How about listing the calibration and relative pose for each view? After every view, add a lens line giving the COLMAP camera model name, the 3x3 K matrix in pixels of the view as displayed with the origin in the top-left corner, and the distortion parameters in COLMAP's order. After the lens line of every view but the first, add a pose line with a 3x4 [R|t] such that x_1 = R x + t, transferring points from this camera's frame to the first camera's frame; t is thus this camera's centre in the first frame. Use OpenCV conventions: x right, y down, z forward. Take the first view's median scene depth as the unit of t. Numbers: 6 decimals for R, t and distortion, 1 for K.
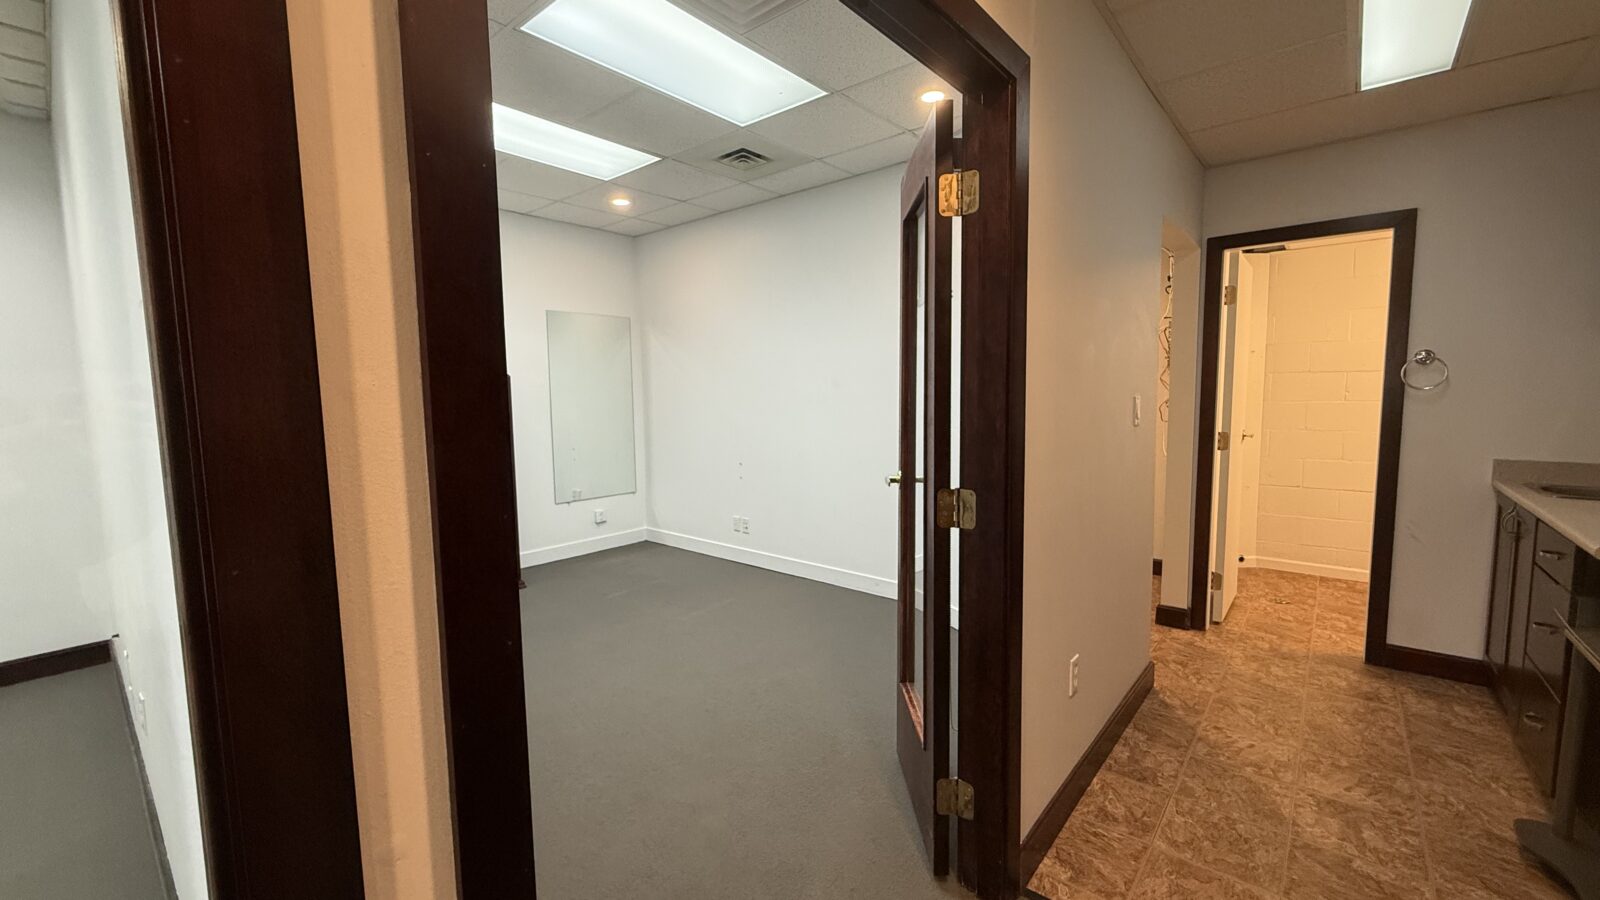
lens RADIAL K [[636.4, 0, 798.5], [0, 636.4, 448.5], [0, 0, 1]] dist [0.001304, -0.000694]
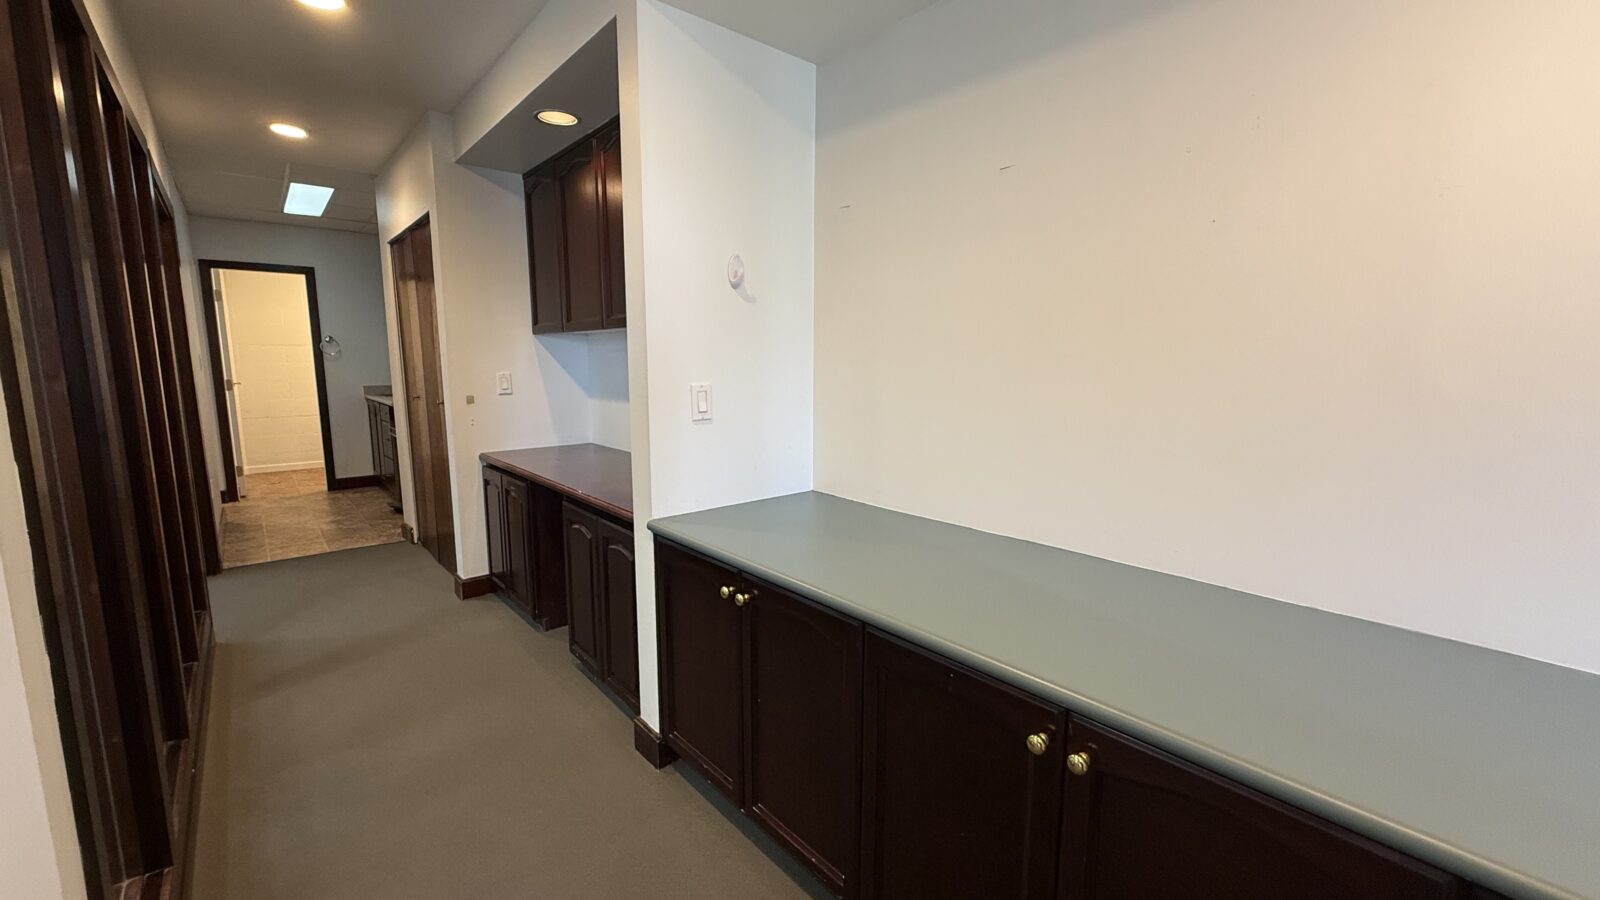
lens RADIAL K [[636.4, 0, 799.3], [0, 636.4, 452.5], [0, 0, 1]] dist [0.001304, -0.000694]
pose [[0.155789, -0.121503, 0.980289, -0.865762], [0.089165, 0.990084, 0.108547, 0.134273], [-0.983758, 0.070497, 0.165078, -0.833618]]
